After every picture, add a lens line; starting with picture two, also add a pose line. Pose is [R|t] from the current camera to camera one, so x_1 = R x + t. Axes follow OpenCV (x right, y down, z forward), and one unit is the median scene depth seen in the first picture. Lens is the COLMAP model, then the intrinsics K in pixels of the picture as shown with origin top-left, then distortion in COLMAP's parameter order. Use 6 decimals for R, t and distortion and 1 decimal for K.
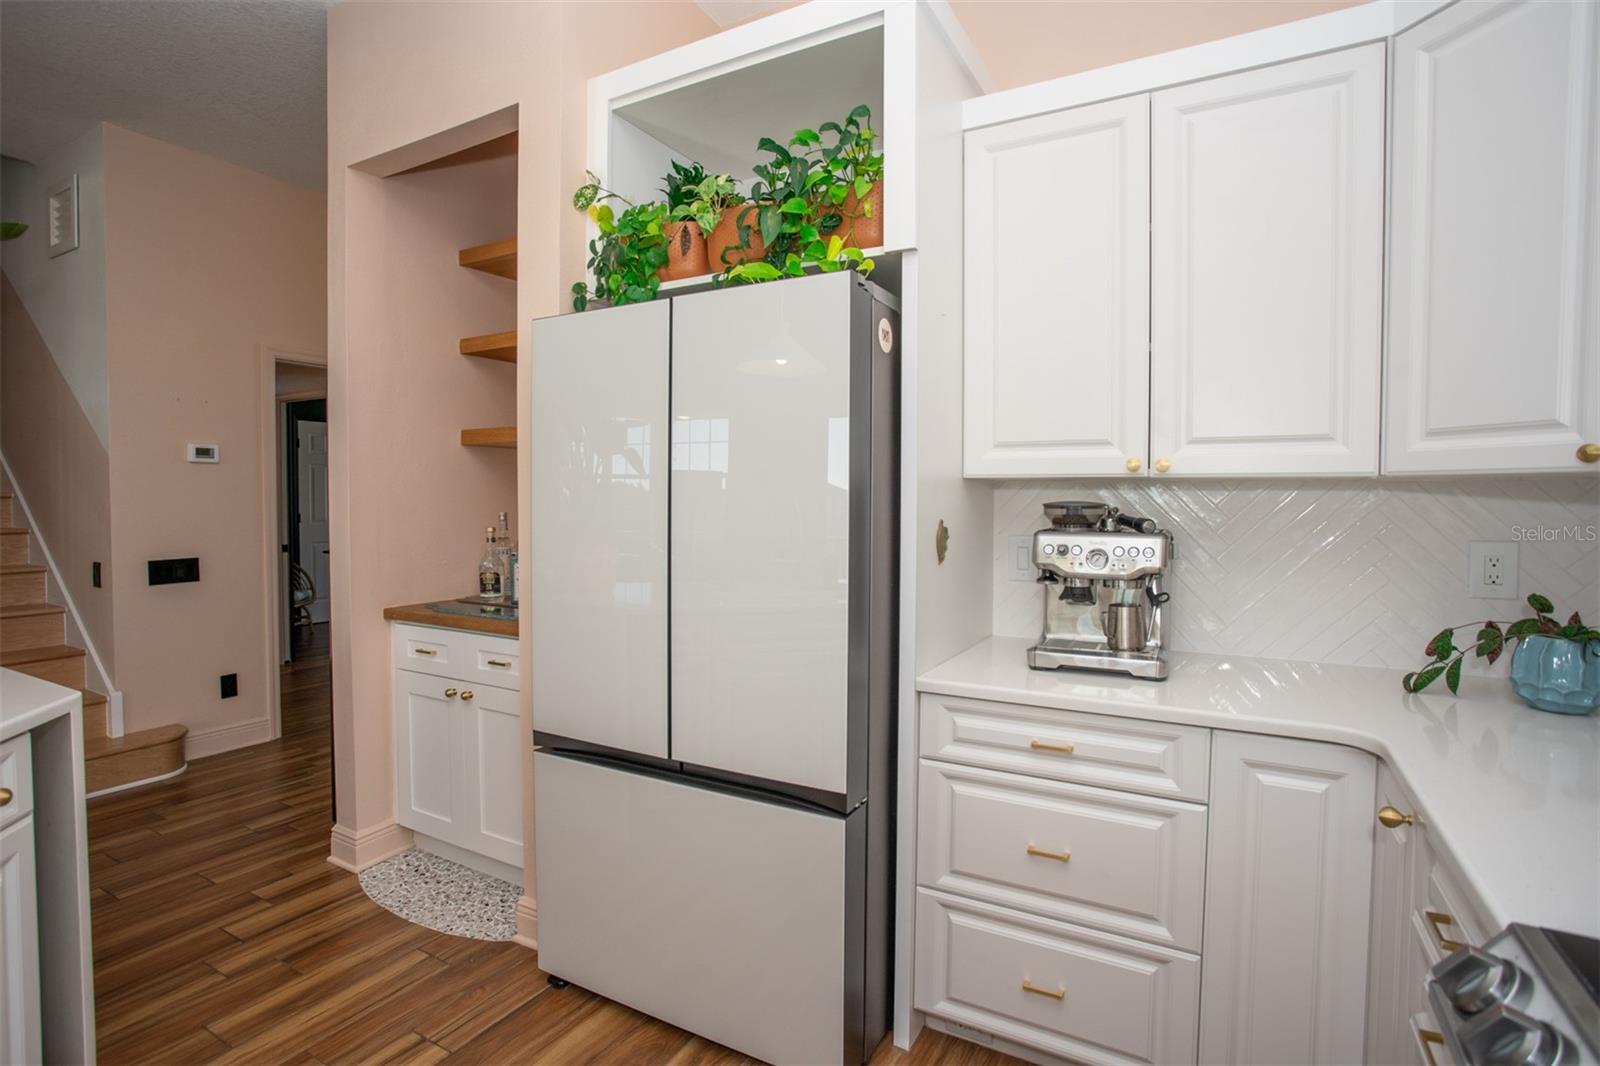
lens RADIAL K [[791.0, 0, 797.6], [0, 791.0, 525.3], [0, 0, 1]] dist [-0.061476, 0.028254]
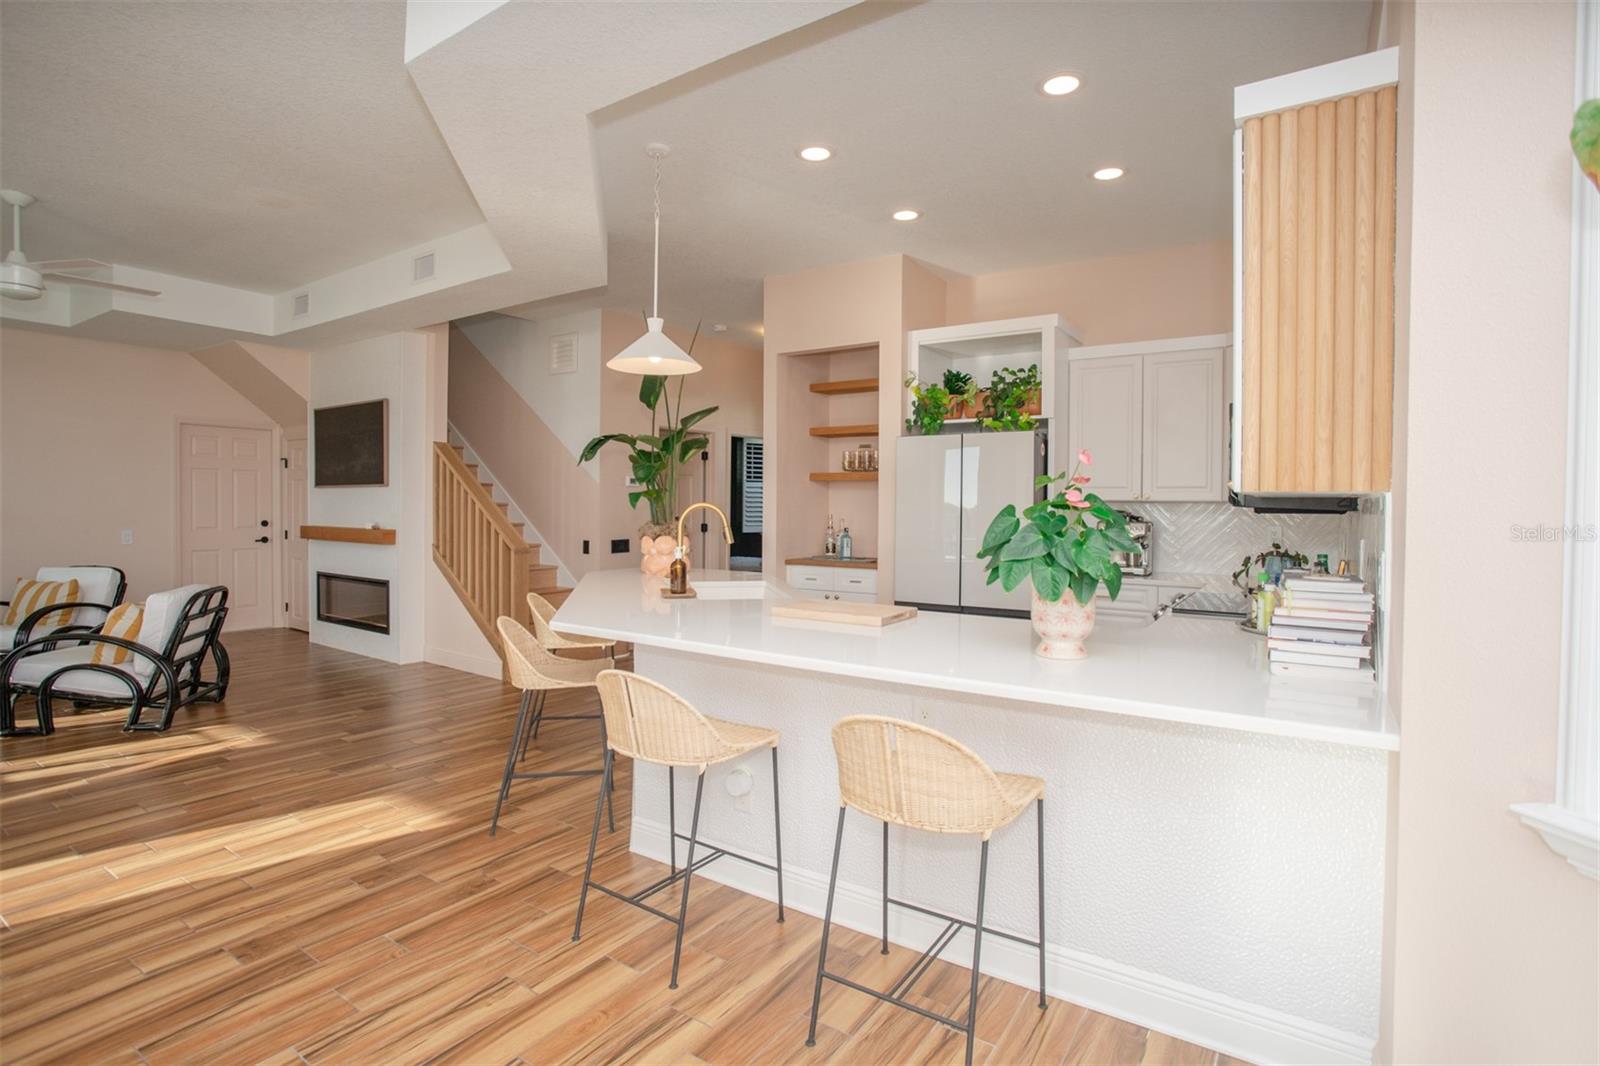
lens RADIAL K [[793.3, 0, 798.7], [0, 793.3, 522.4], [0, 0, 1]] dist [-0.067618, 0.025721]
pose [[0.996067, 0.004055, -0.088508, -0.476680], [-0.005074, 0.999923, -0.011294, 0.048007], [0.088456, 0.011699, 0.996011, -1.758718]]
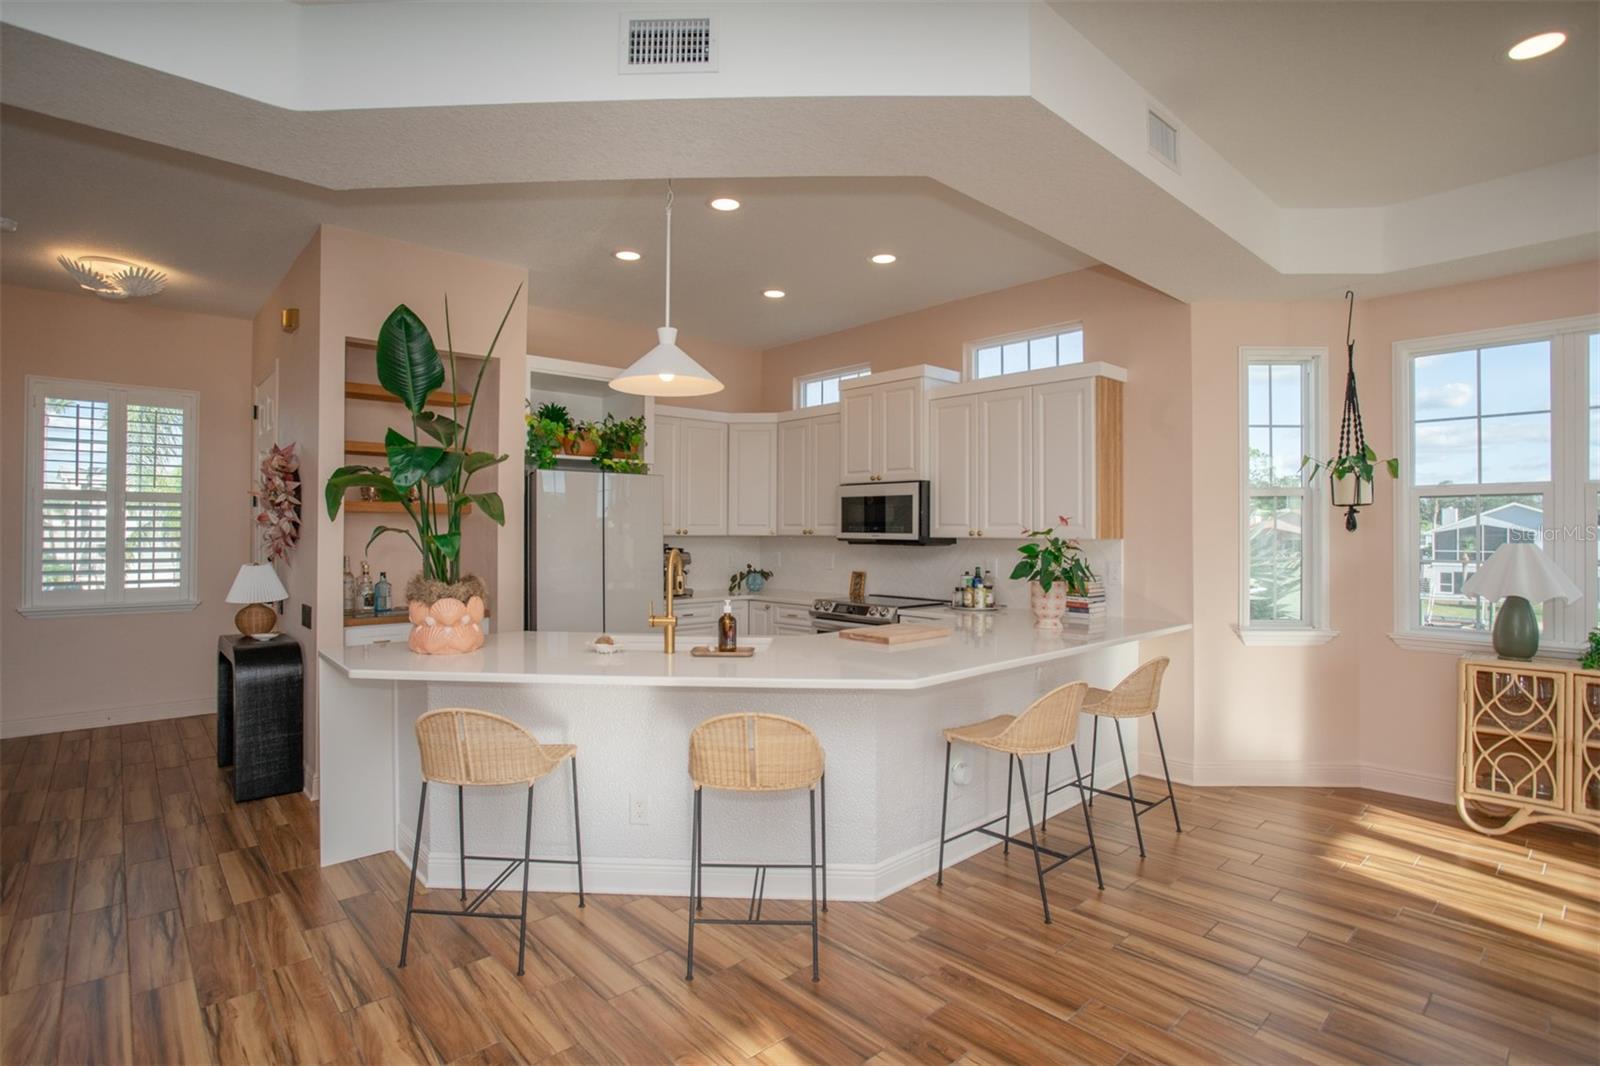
lens RADIAL K [[793.3, 0, 798.7], [0, 793.3, 522.4], [0, 0, 1]] dist [-0.067618, 0.025721]
pose [[0.311747, 0.007561, 0.950135, -2.589494], [0.029753, 0.999400, -0.017715, -0.044560], [-0.949699, 0.033792, 0.311335, -0.516431]]
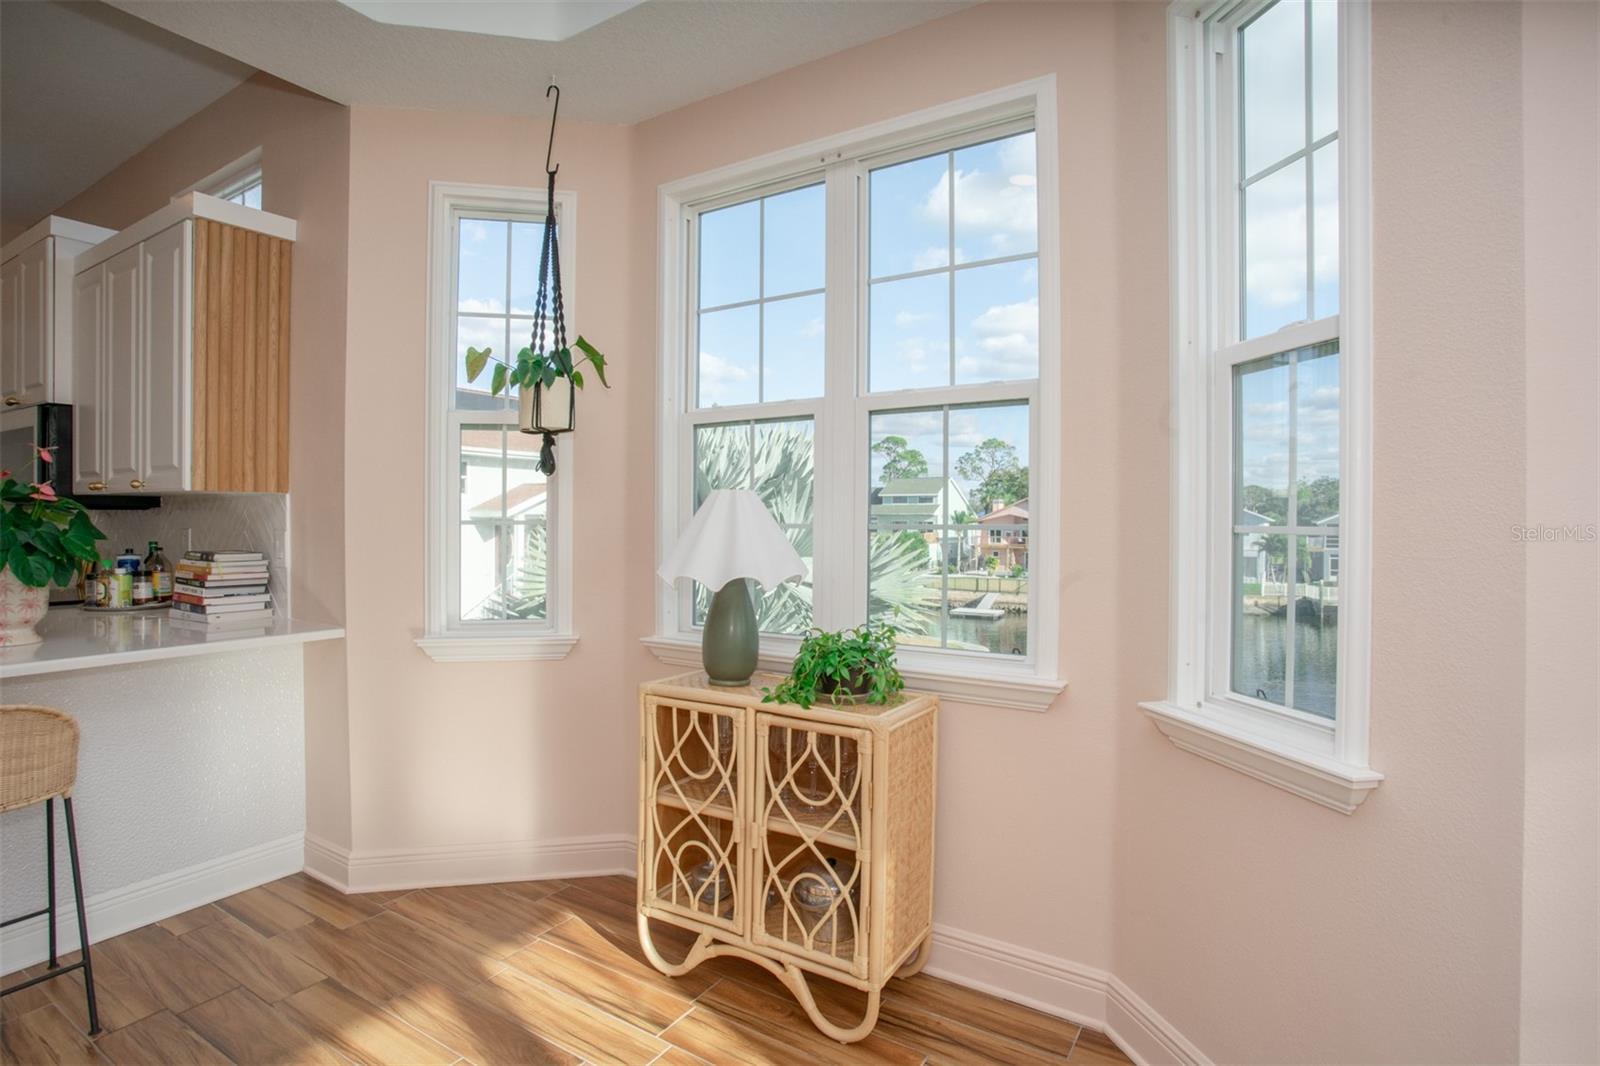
lens RADIAL K [[791.0, 0, 797.6], [0, 791.0, 525.3], [0, 0, 1]] dist [-0.061476, 0.028254]
pose [[0.046763, -0.013482, 0.998815, -1.364038], [0.030443, 0.999464, 0.012066, 0.072486], [-0.998442, 0.029843, 0.047148, -1.831711]]
